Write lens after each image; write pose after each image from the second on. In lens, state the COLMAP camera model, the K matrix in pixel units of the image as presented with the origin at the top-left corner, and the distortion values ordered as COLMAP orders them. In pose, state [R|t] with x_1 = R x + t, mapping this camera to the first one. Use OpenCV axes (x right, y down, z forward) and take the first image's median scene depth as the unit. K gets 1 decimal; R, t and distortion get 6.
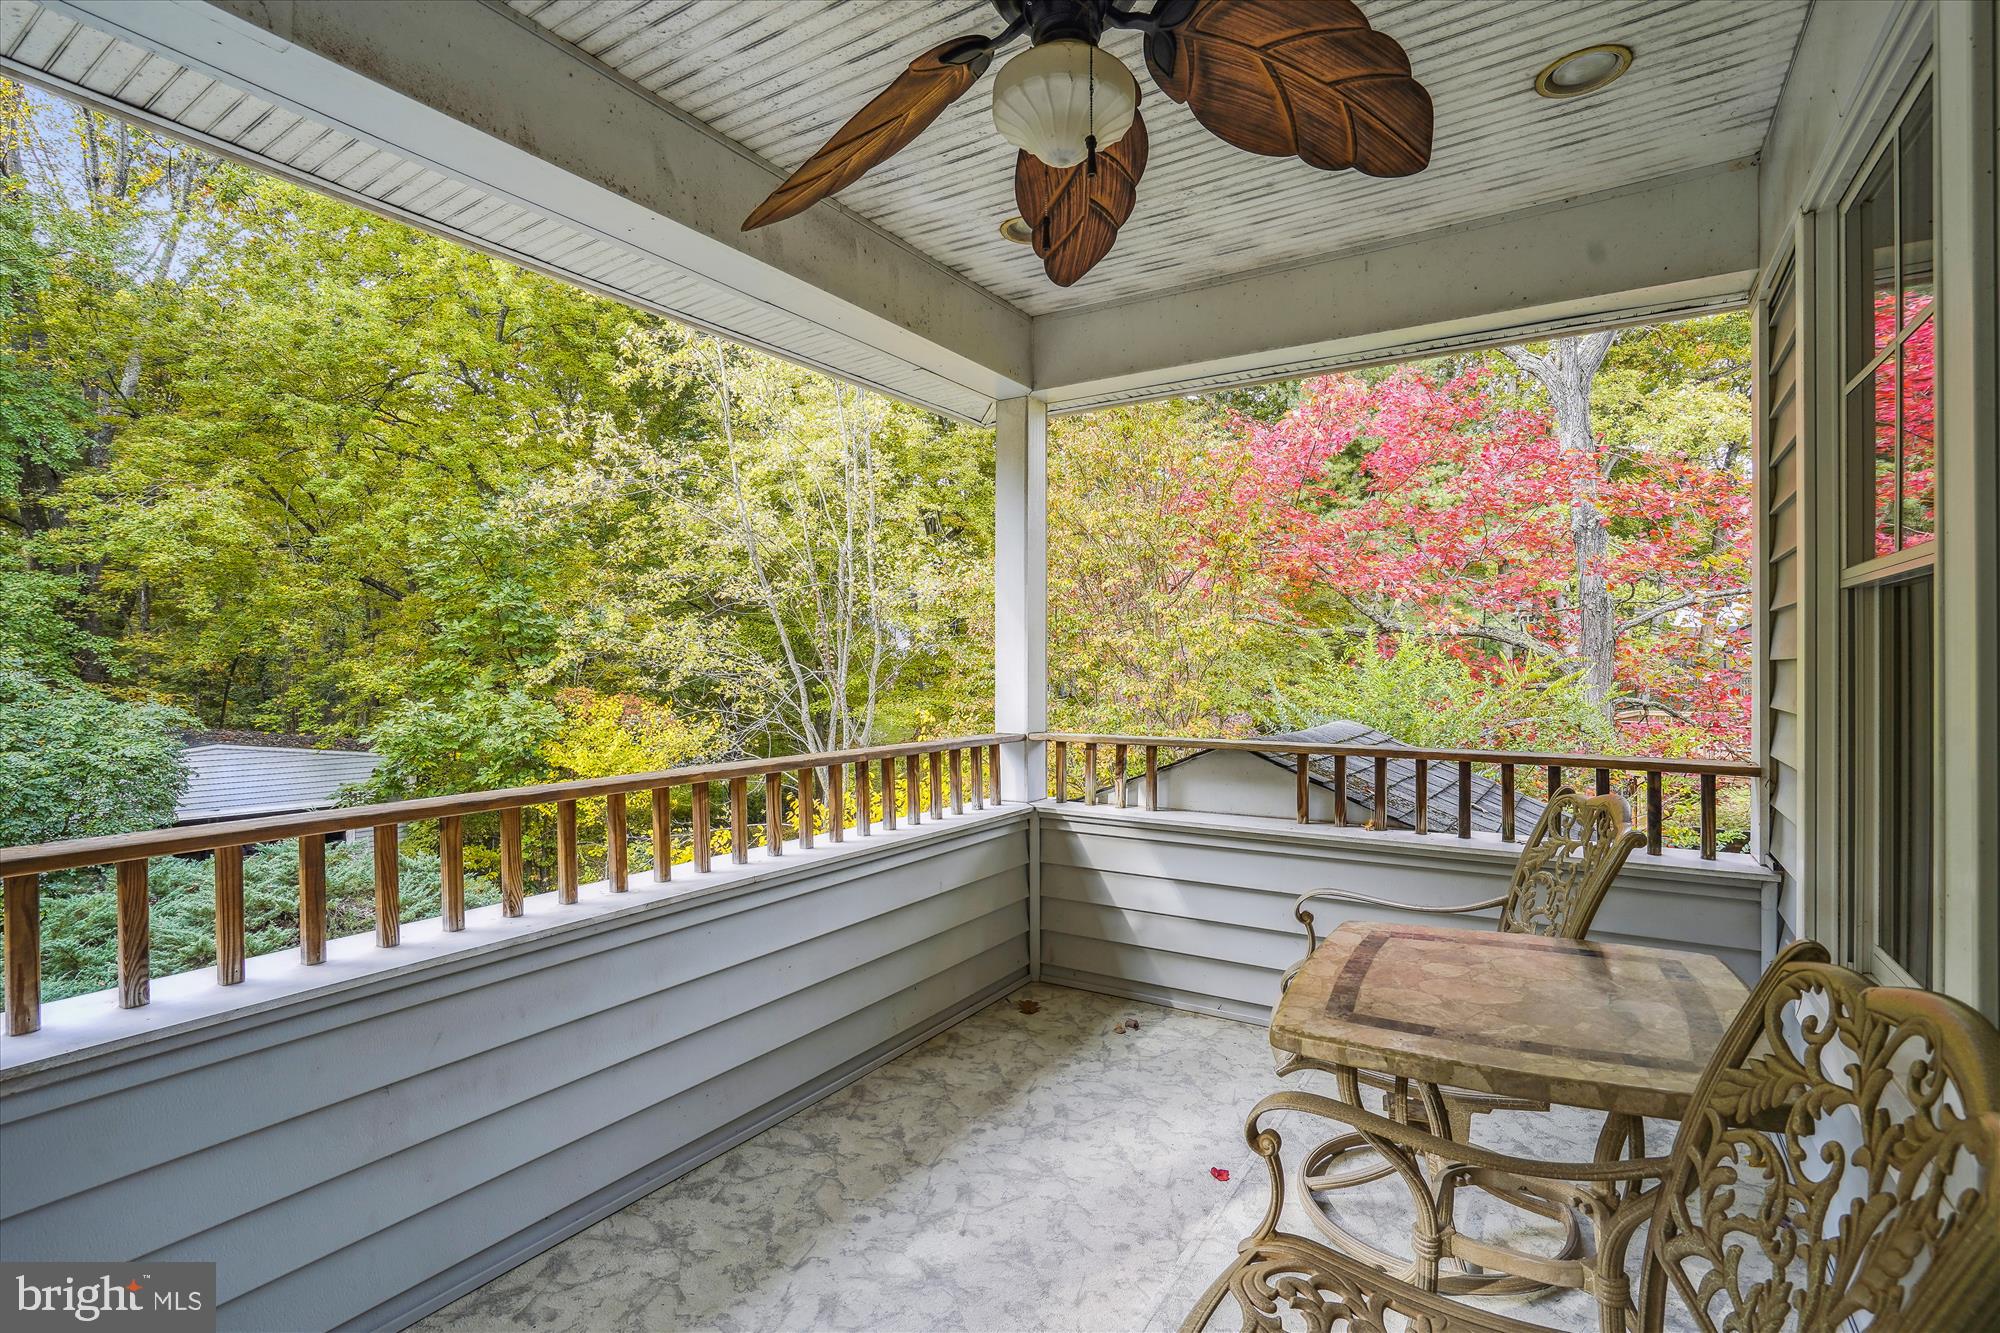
lens RADIAL K [[933.5, 0, 1011.3], [0, 933.5, 668.6], [0, 0, 1]] dist [-0.002302, -0.000017]
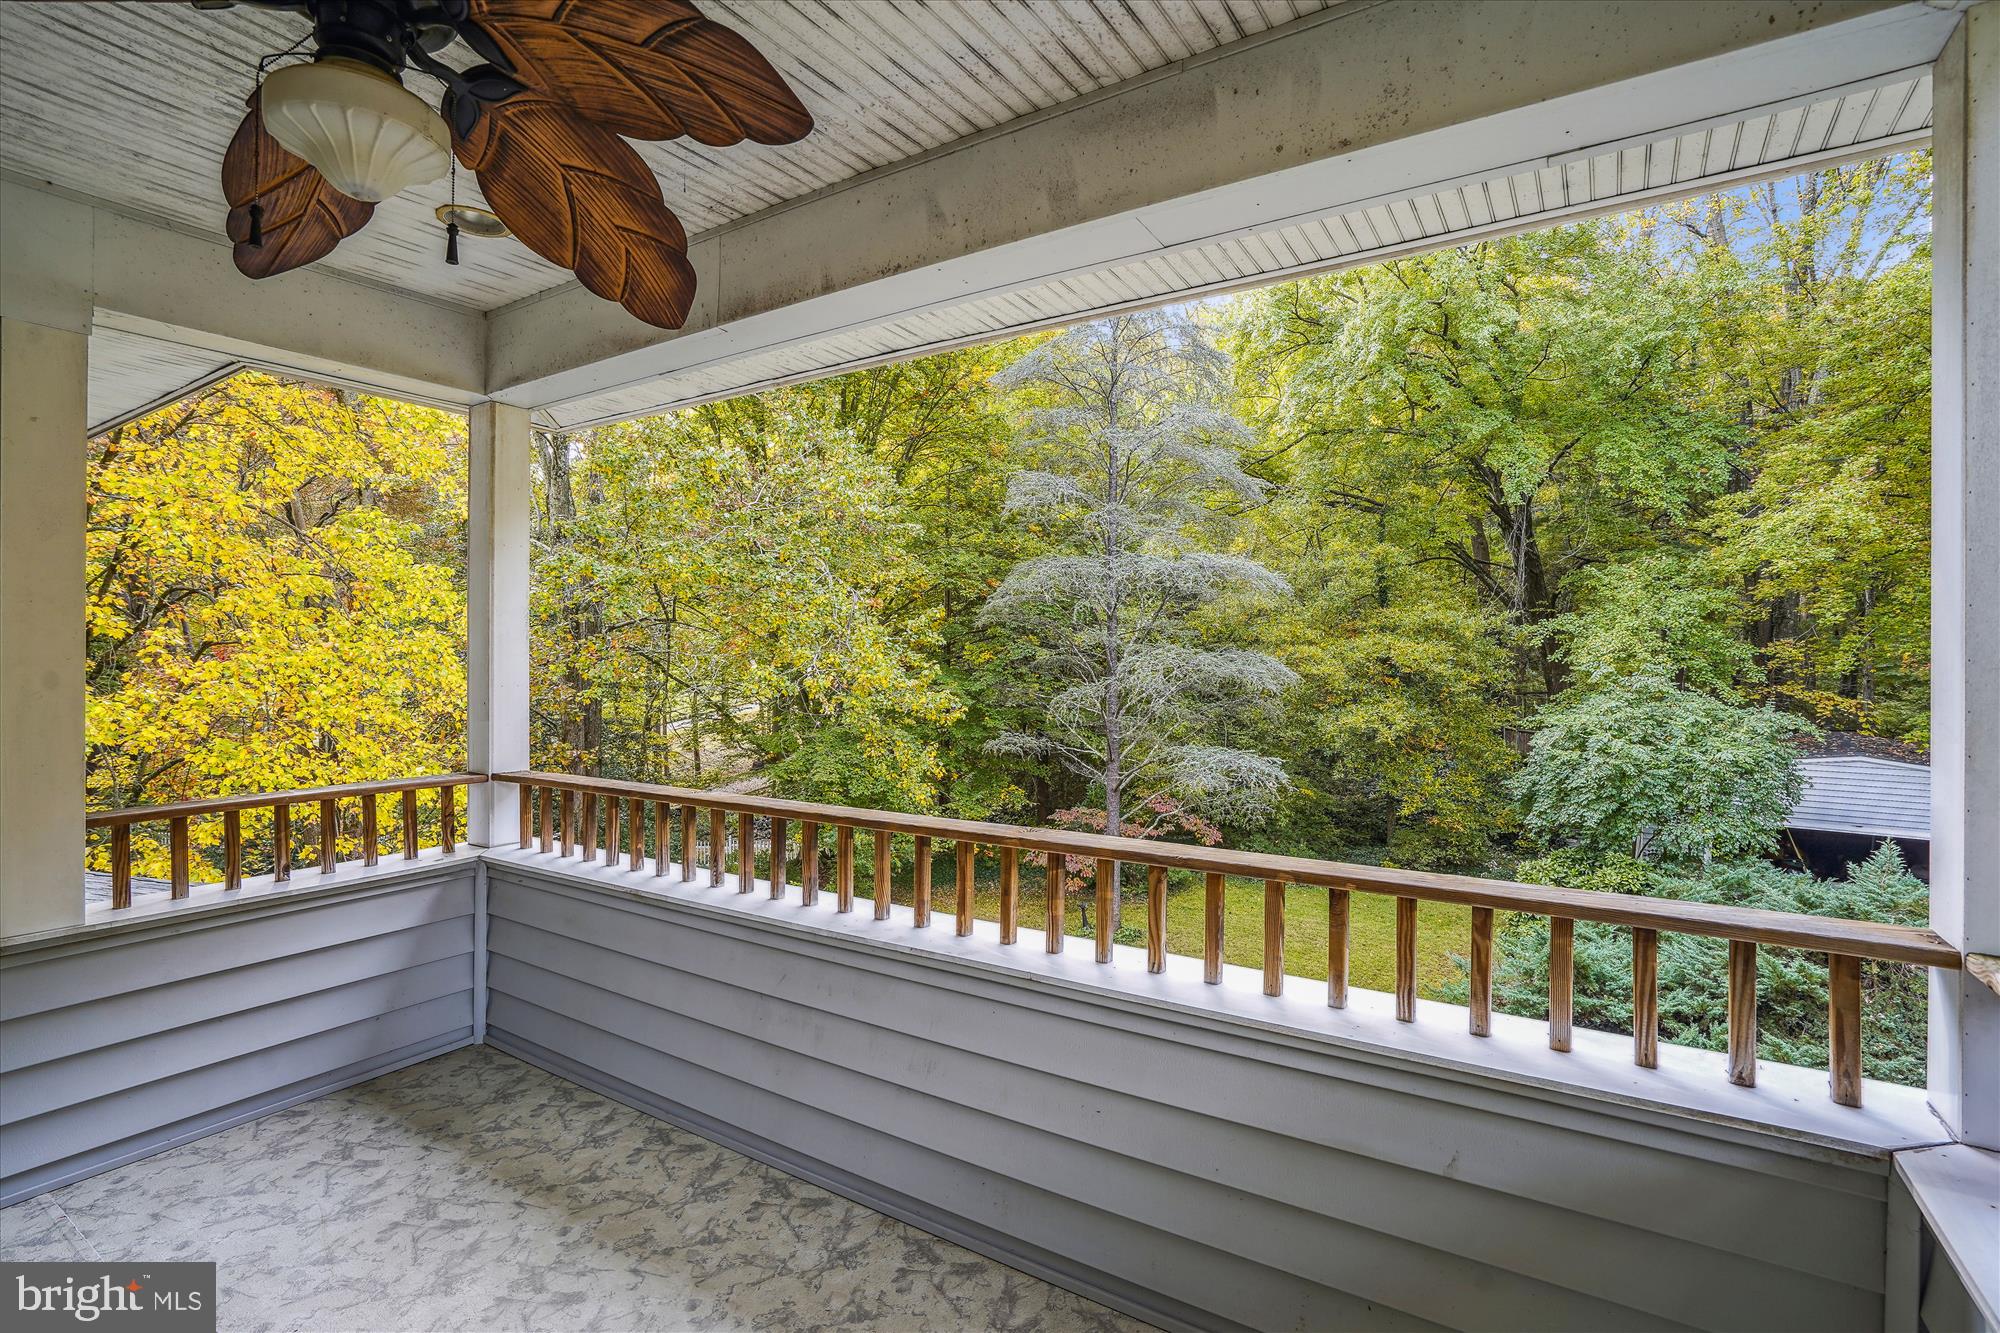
lens RADIAL K [[933.5, 0, 995.9], [0, 933.5, 664.1], [0, 0, 1]] dist [-0.002302, -0.000017]
pose [[0.008213, 0.007899, -0.999935, 0.731462], [-0.013367, 0.999880, 0.007789, -0.075997], [0.999877, 0.013302, 0.008318, 1.230030]]
